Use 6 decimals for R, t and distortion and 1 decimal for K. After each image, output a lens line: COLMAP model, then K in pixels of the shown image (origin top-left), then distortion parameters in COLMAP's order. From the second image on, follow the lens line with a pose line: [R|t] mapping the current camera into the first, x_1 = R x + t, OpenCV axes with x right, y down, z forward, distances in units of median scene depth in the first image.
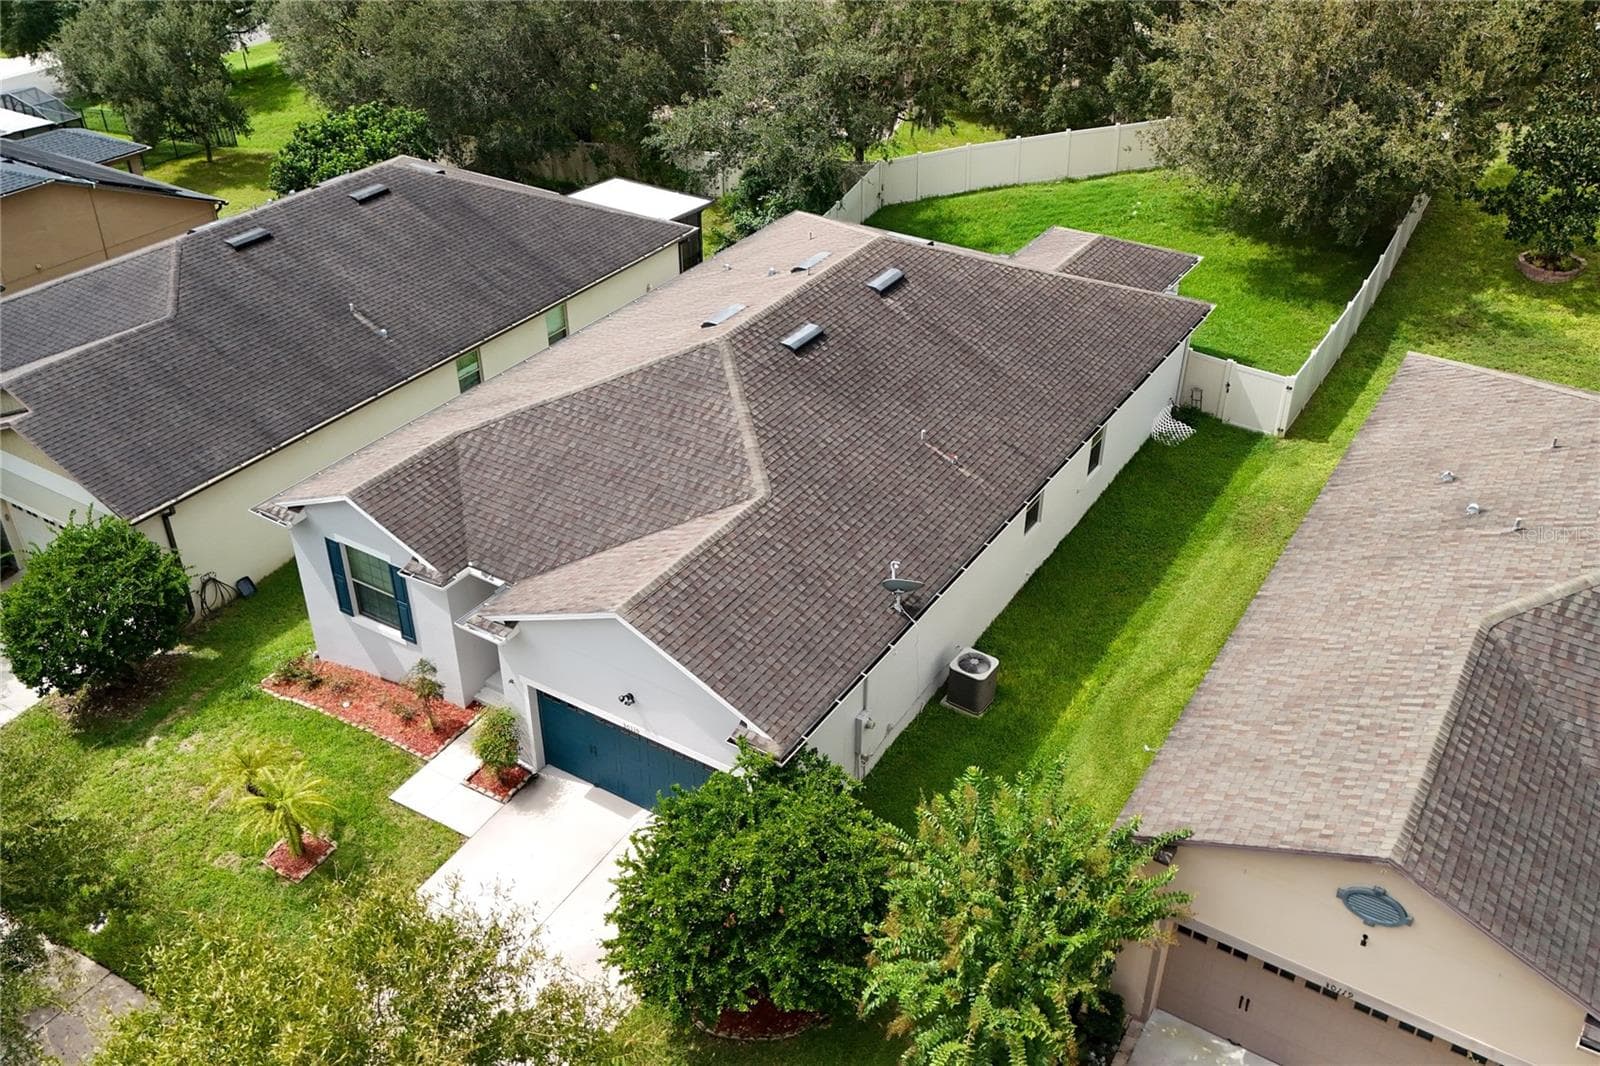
lens RADIAL K [[1428.1, 0, 804.8], [0, 1428.1, 525.4], [0, 0, 1]] dist [0.048214, -0.008673]
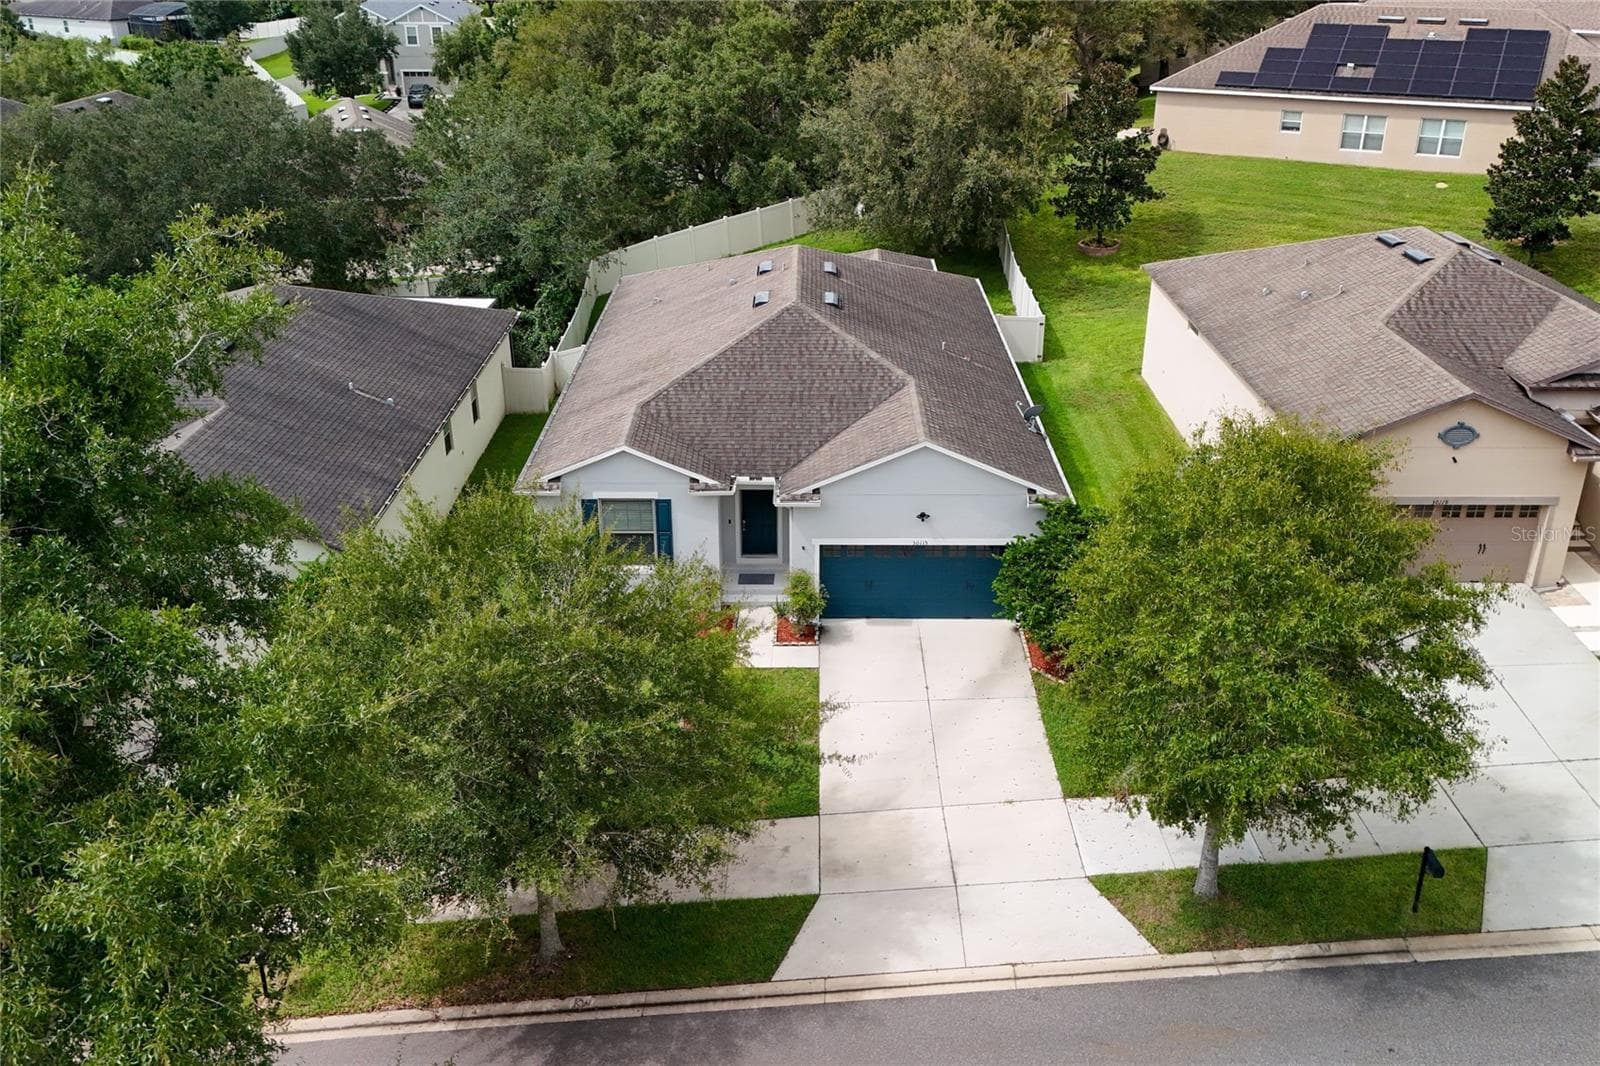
lens RADIAL K [[1411.0, 0, 839.1], [0, 1411.0, 531.4], [0, 0, 1]] dist [0.053340, -0.005397]
pose [[0.841006, -0.223259, 0.492813, -0.718054], [0.291300, 0.954440, -0.064724, 0.167001], [-0.455910, 0.197990, 0.867725, -0.103352]]
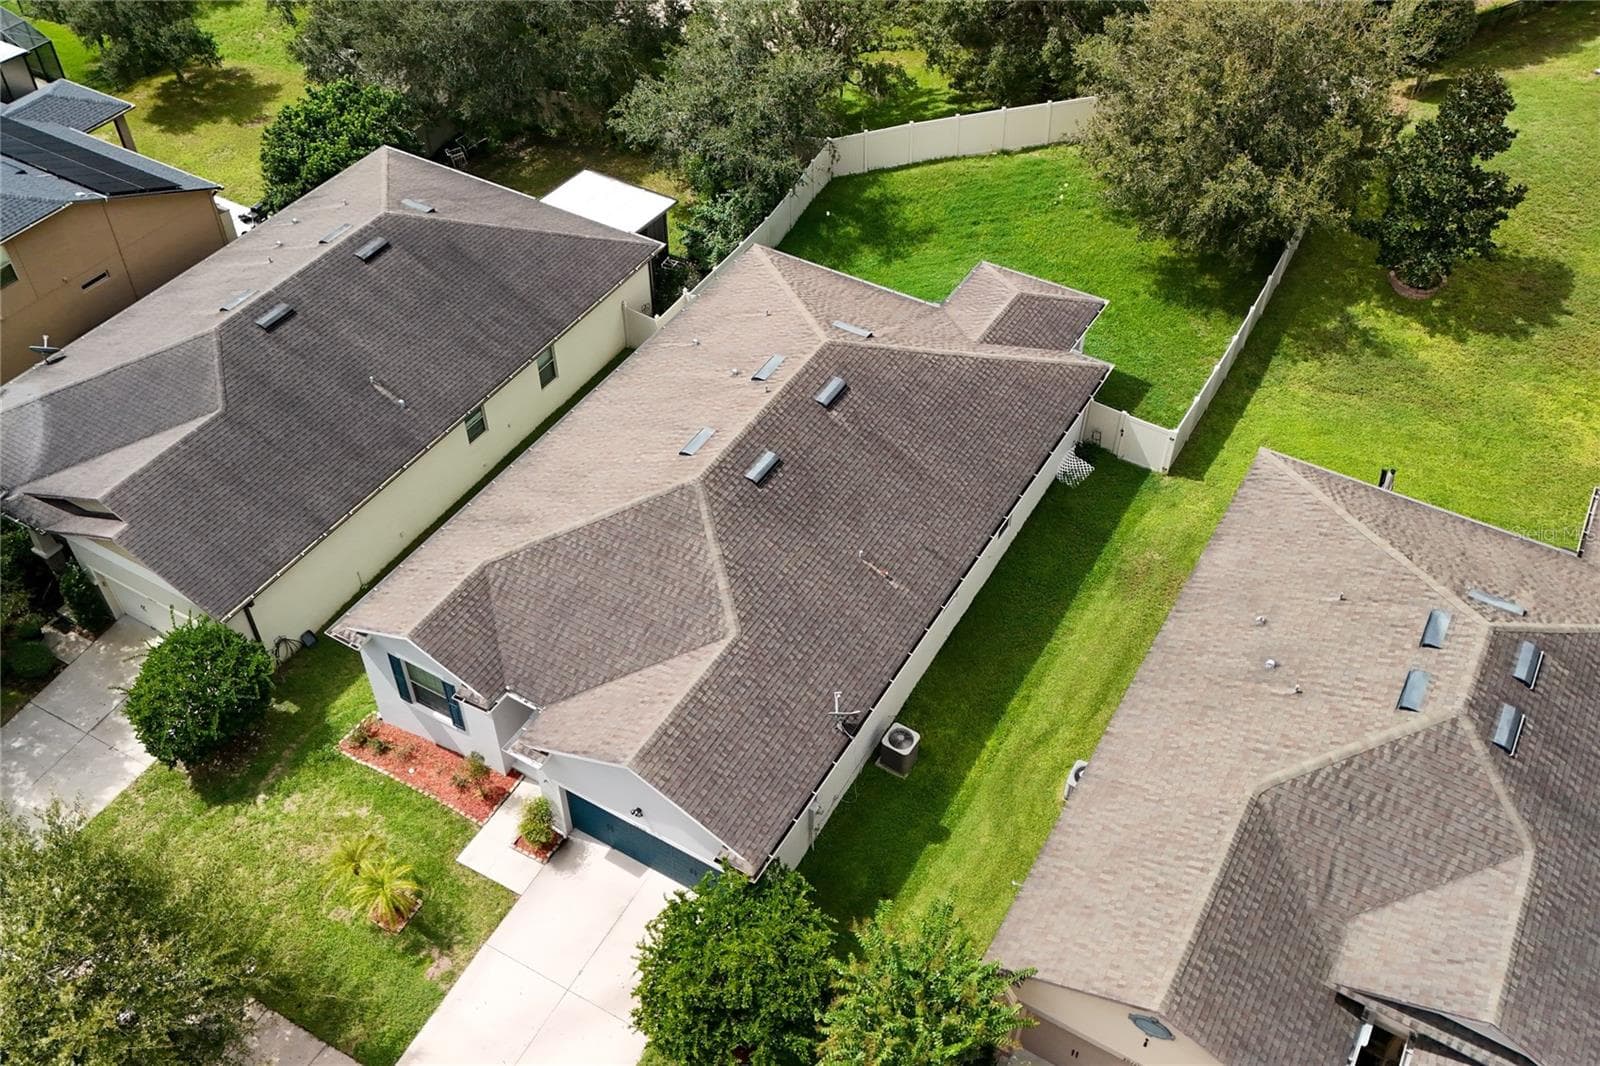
lens RADIAL K [[1441.3, 0, 800.0], [0, 1441.3, 533.0], [0, 0, 1]] dist [0.073758, -0.083425]
pose [[0.999604, -0.018924, 0.020825, 0.003854], [0.014156, 0.977796, 0.209078, -0.347479], [-0.024319, -0.208701, 0.977677, -0.227814]]
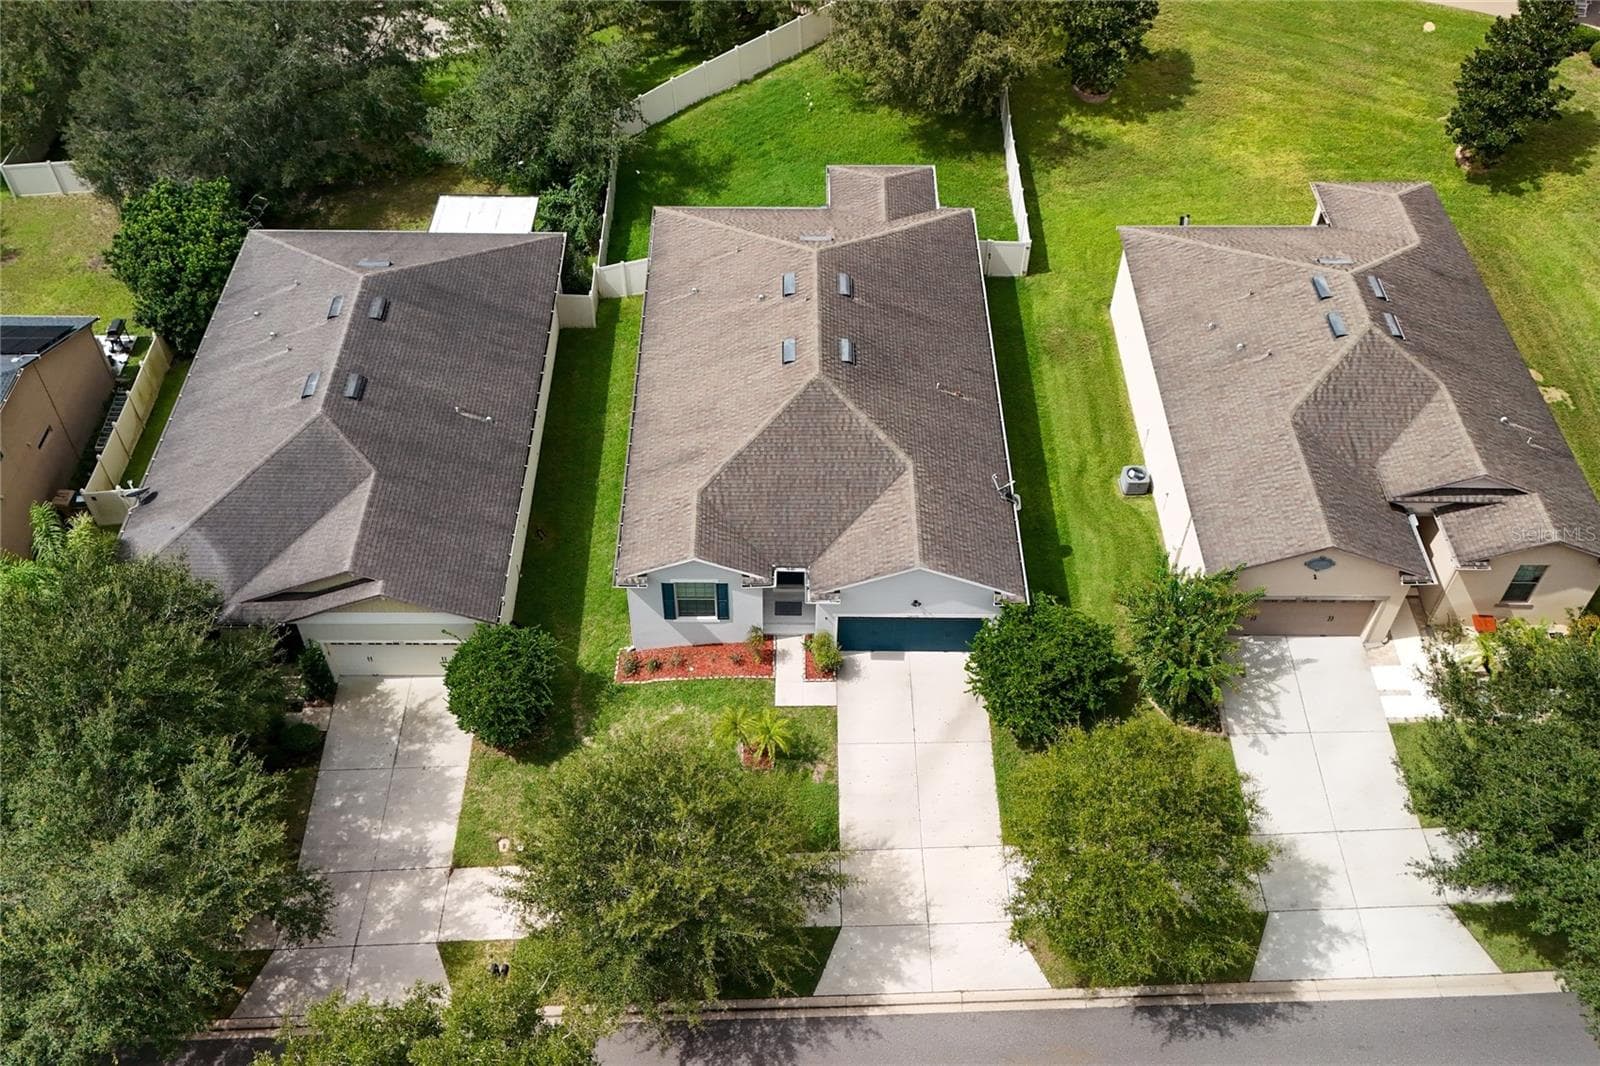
lens RADIAL K [[1441.3, 0, 800.0], [0, 1441.3, 533.0], [0, 0, 1]] dist [0.073758, -0.083425]
pose [[0.848916, -0.390231, 0.356457, -0.733444], [0.285312, 0.906077, 0.312444, -0.486642], [-0.444903, -0.163537, 0.880521, -0.457889]]
